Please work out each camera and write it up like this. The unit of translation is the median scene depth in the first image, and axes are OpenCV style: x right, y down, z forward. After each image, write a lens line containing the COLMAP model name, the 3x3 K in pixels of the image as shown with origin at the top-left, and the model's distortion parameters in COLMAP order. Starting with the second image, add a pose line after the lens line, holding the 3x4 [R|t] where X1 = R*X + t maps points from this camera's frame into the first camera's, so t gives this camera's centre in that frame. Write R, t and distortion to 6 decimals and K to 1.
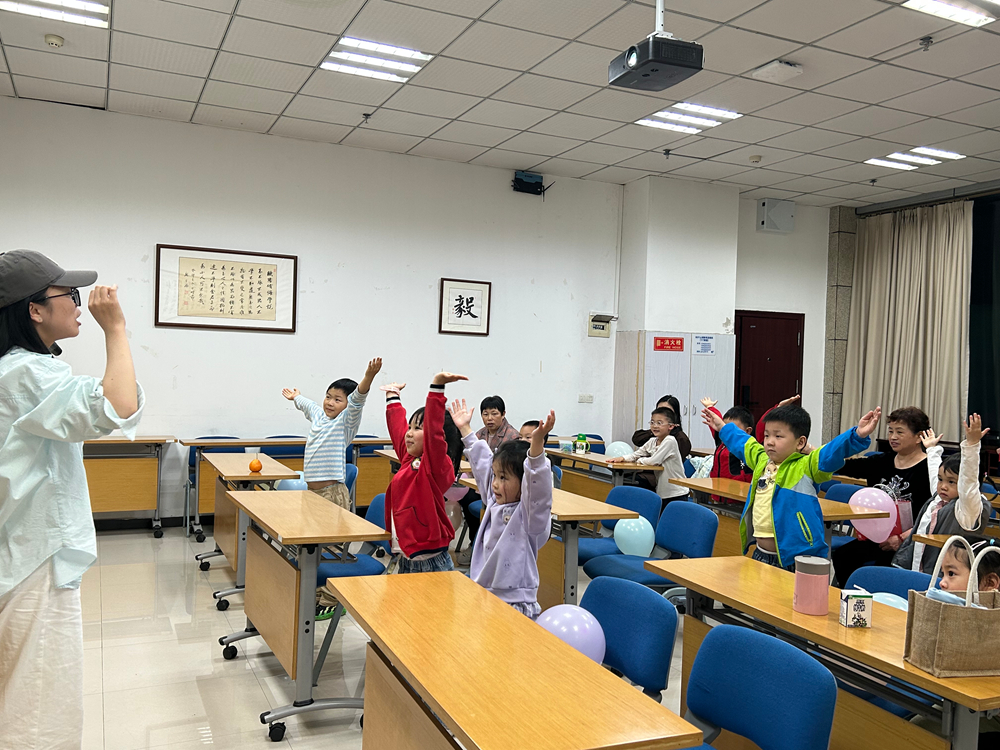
lens RADIAL K [[849.9, 0, 466.6], [0, 849.9, 383.6], [0, 0, 1]] dist [0.048767, 0.026230]
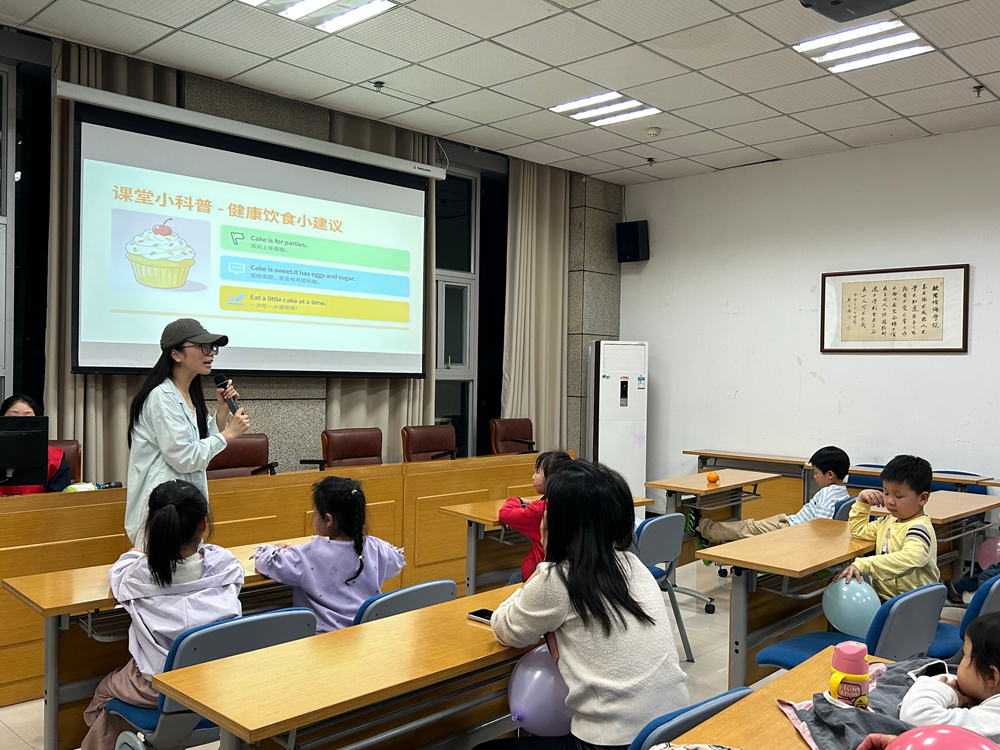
lens RADIAL K [[867.7, 0, 505.8], [0, 867.7, 385.2], [0, 0, 1]] dist [0.083096, -0.005684]
pose [[0.389320, -0.007539, -0.921072, 0.445035], [-0.027373, 0.999430, -0.019750, 0.003309], [0.920696, 0.032901, 0.388892, 0.226575]]
